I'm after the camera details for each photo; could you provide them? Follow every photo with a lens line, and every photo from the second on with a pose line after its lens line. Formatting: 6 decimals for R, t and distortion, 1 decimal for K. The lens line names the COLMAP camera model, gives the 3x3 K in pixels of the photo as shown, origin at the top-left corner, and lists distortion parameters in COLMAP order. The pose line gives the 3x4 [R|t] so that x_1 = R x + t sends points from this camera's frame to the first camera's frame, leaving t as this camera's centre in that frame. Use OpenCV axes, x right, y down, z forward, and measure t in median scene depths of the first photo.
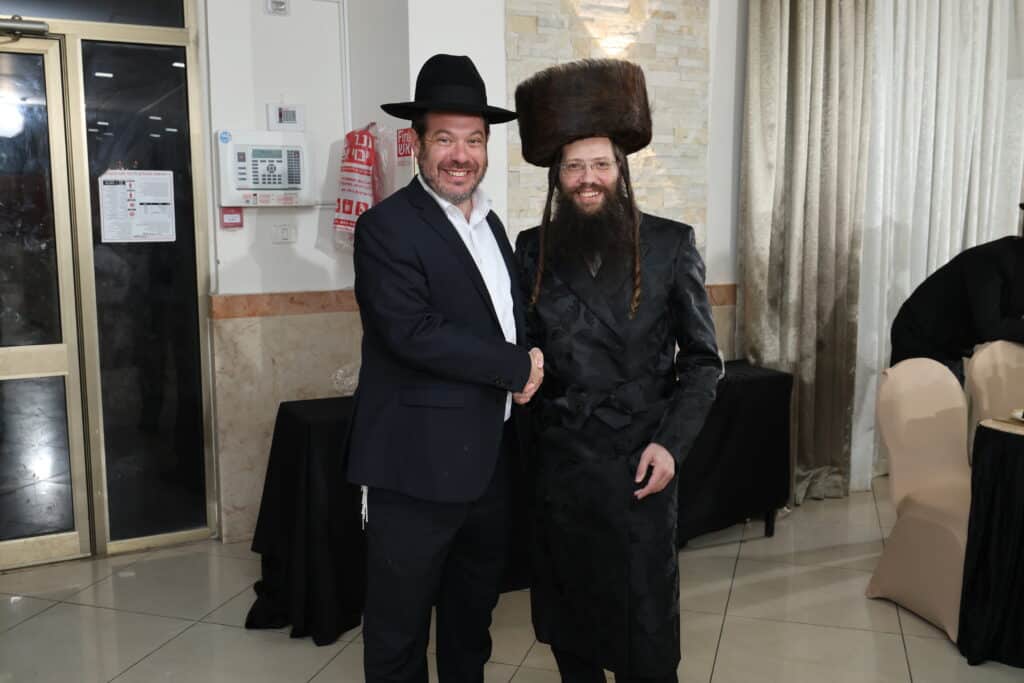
lens RADIAL K [[998.3, 0, 514.3], [0, 998.3, 341.6], [0, 0, 1]] dist [0.002058, 0.000000]
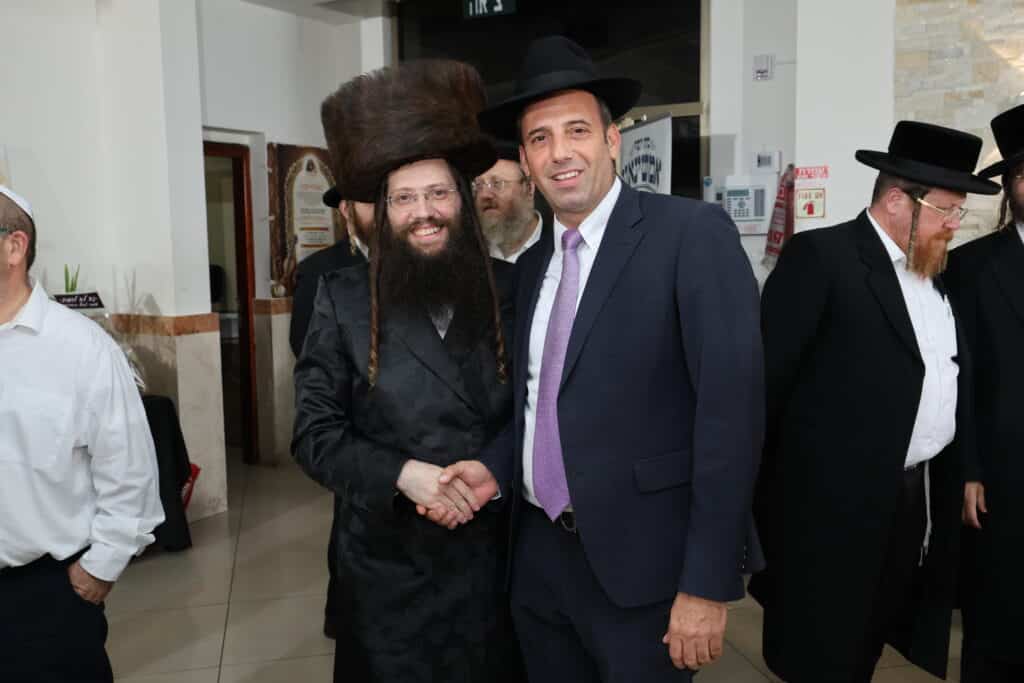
lens RADIAL K [[998.3, 0, 499.8], [0, 998.3, 332.7], [0, 0, 1]] dist [0.002058, 0.000000]
pose [[0.487852, 0.085914, -0.868688, 0.671500], [-0.107538, 0.993480, 0.037863, -0.026198], [0.866277, 0.074945, 0.493910, 0.121299]]
